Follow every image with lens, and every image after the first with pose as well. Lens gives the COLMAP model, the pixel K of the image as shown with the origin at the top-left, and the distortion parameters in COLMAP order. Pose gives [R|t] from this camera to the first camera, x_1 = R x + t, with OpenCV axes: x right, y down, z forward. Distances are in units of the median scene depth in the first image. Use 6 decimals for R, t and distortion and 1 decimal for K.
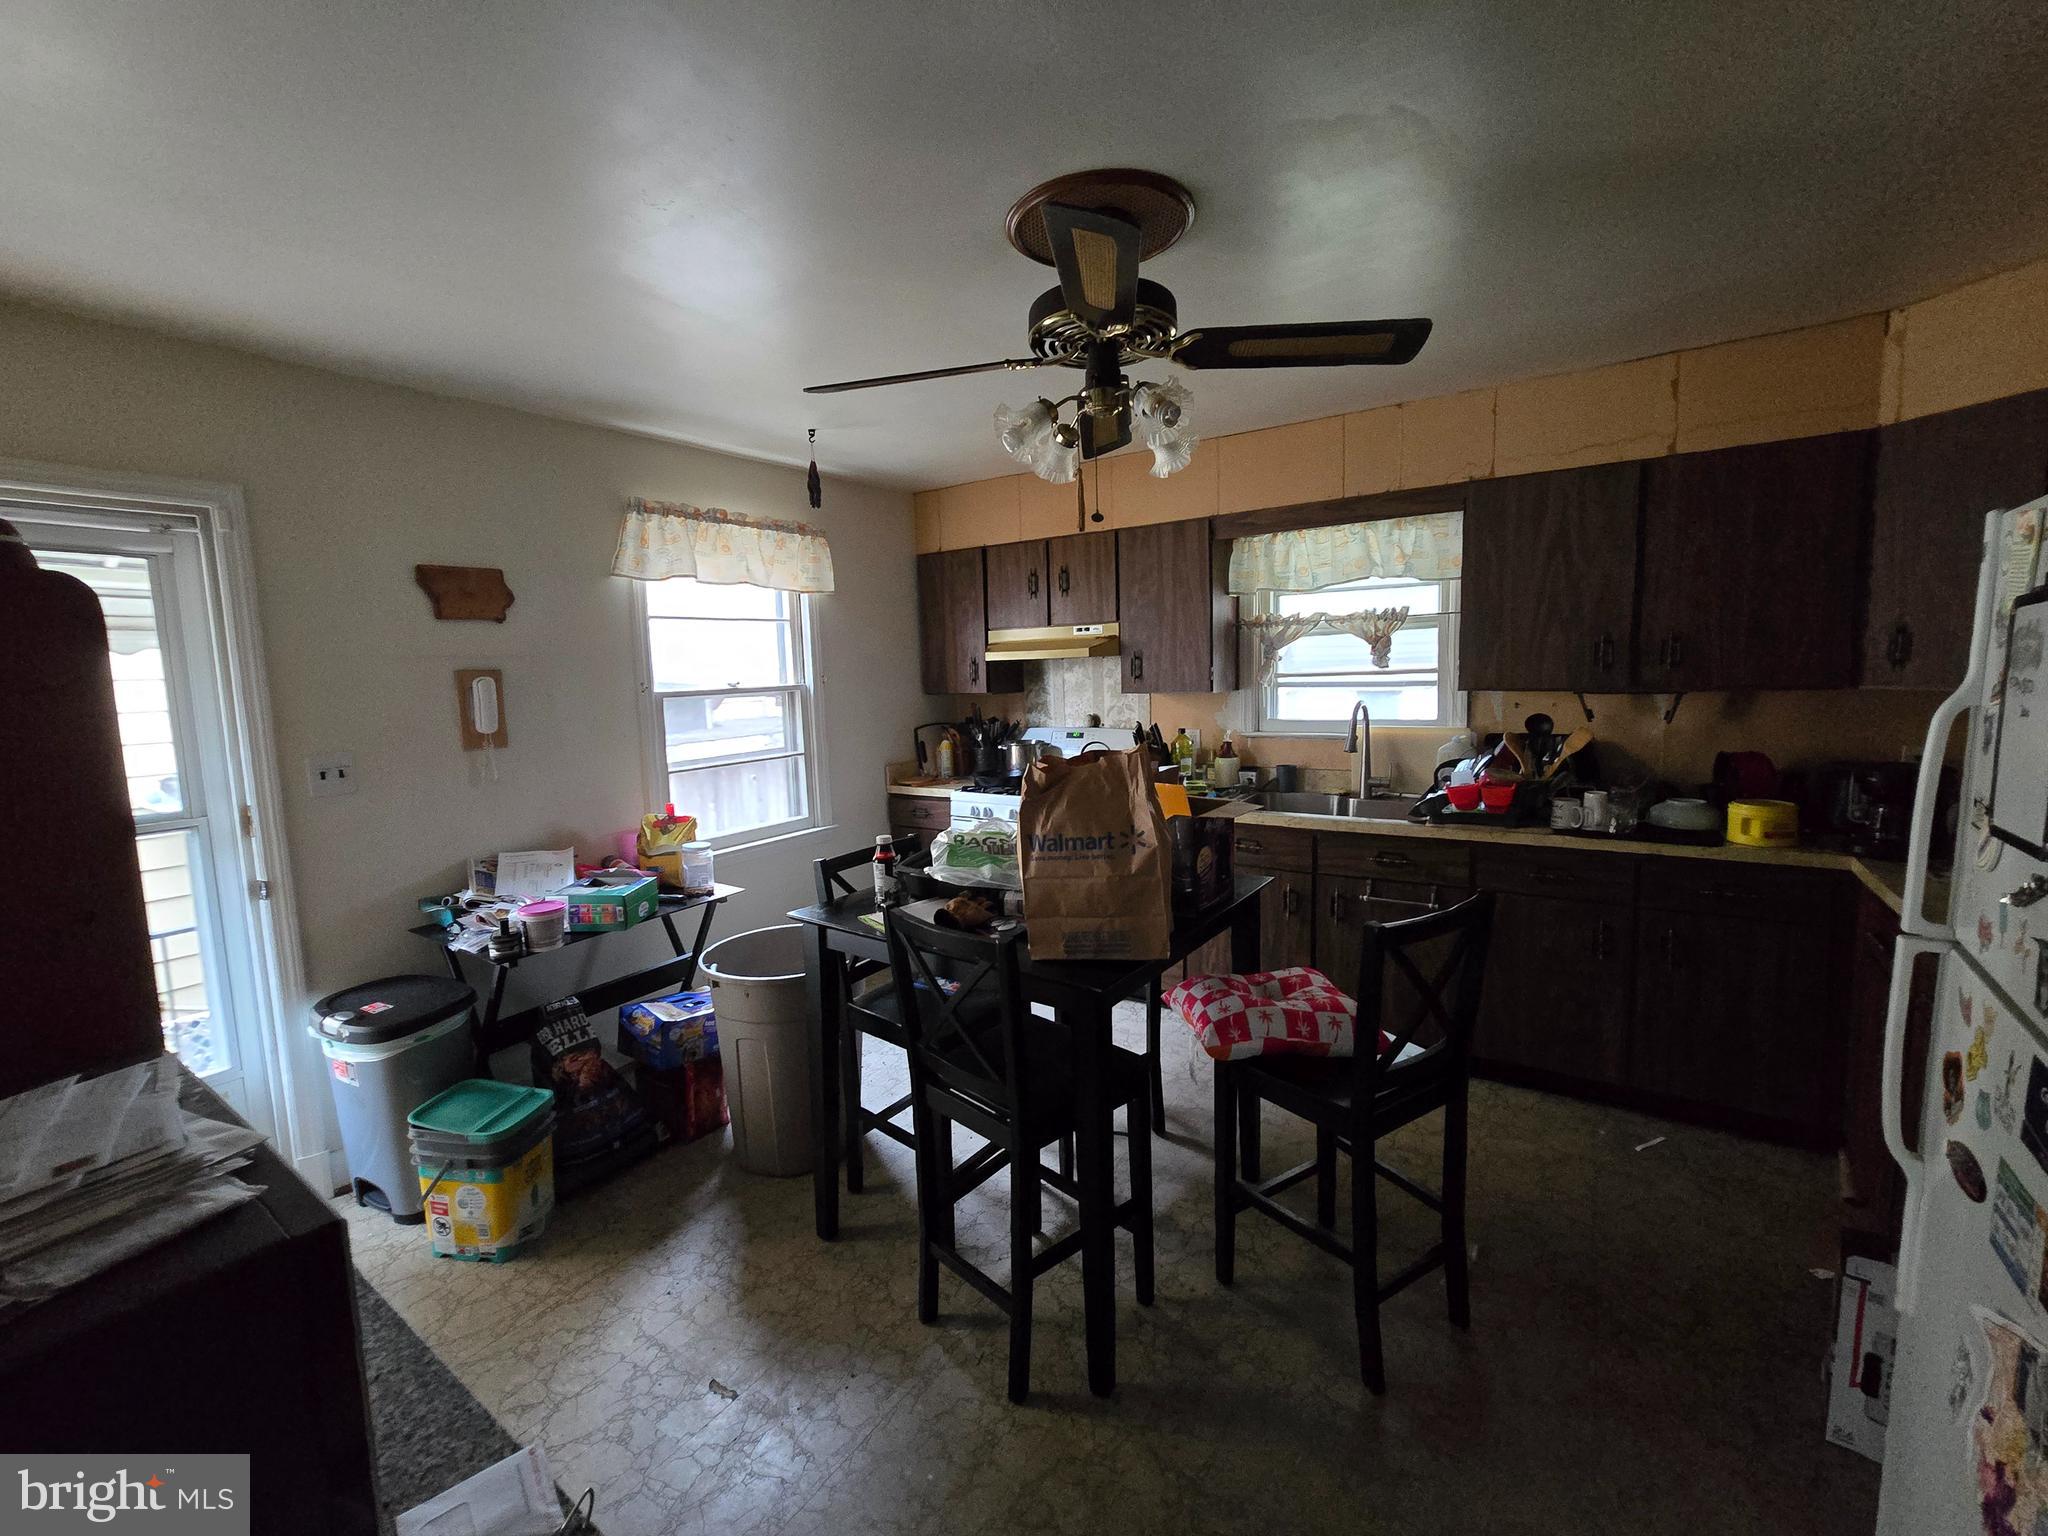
lens RADIAL K [[841.0, 0, 1028.1], [0, 841.0, 764.6], [0, 0, 1]] dist [0.000662, 0.000328]
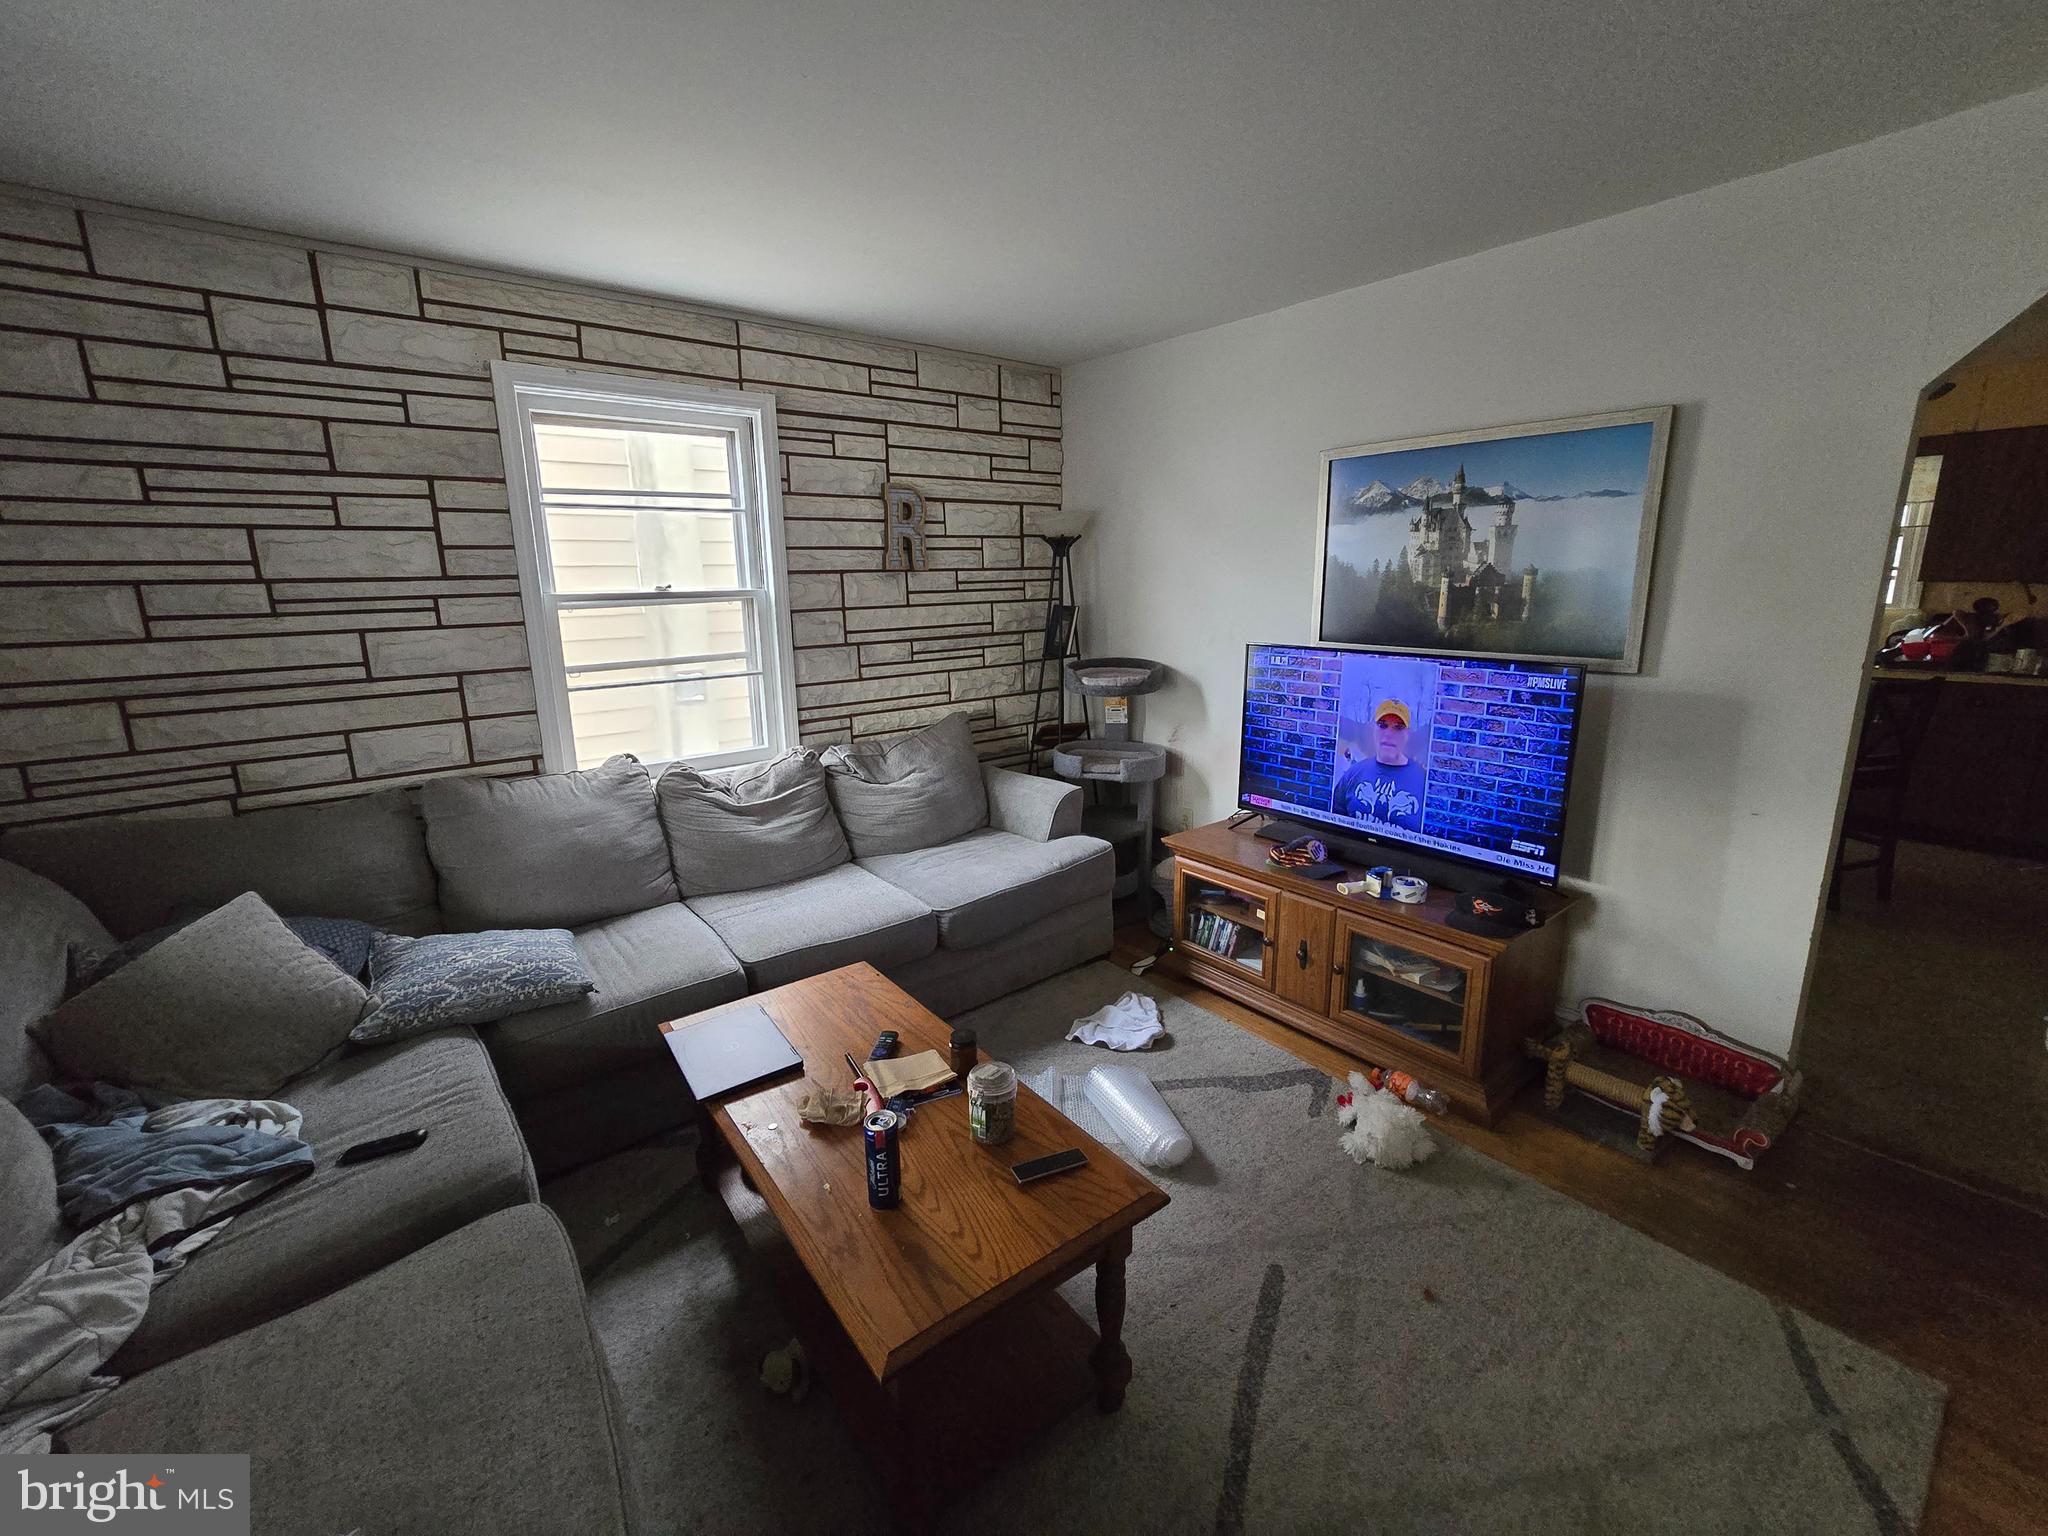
lens RADIAL K [[841.0, 0, 1023.5], [0, 841.0, 764.2], [0, 0, 1]] dist [0.000662, 0.000328]
pose [[0.957655, 0.074196, -0.278195, -0.578122], [-0.043574, 0.992445, 0.114691, 0.135351], [0.284602, -0.097712, 0.953653, -0.917871]]
